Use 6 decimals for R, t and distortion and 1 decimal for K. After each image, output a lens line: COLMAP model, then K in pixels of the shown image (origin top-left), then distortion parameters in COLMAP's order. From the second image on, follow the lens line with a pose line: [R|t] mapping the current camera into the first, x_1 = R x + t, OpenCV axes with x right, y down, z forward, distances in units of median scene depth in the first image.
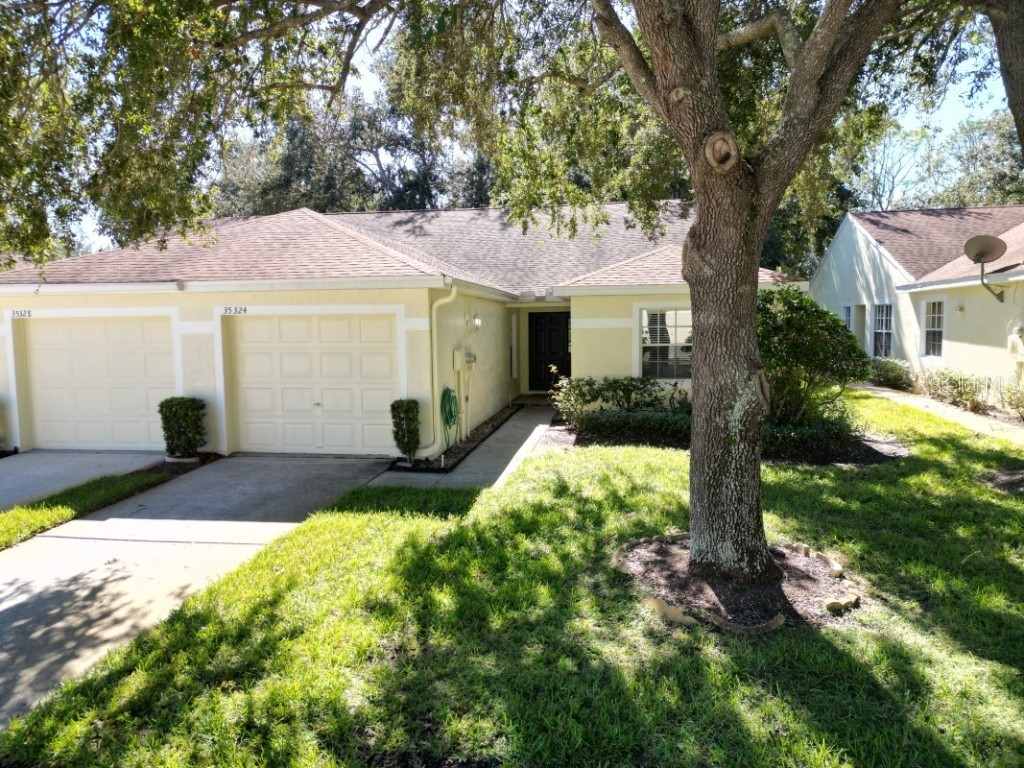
lens RADIAL K [[722.8, 0, 512.0], [0, 722.8, 384.0], [0, 0, 1]] dist [0.082654, -0.078177]
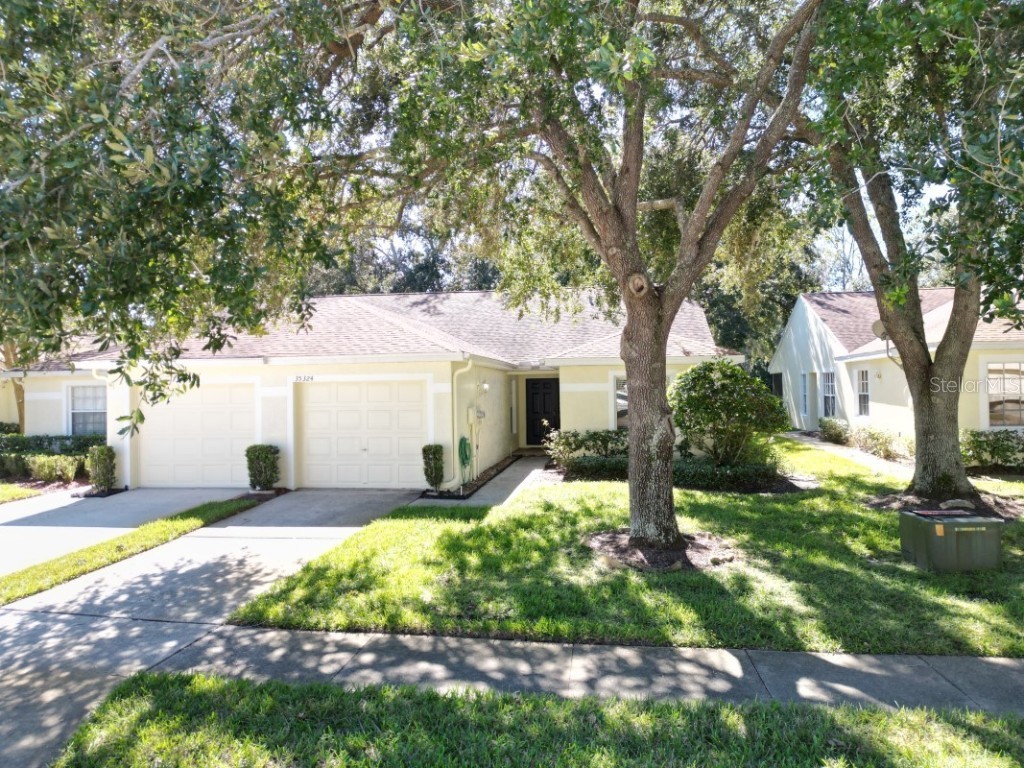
lens RADIAL K [[722.4, 0, 512.9], [0, 722.4, 379.2], [0, 0, 1]] dist [0.076463, -0.078105]
pose [[0.999988, -0.002371, 0.004203, -0.006165], [0.002772, 0.995185, -0.097973, 0.031775], [-0.003950, 0.097983, 0.995180, -0.323945]]
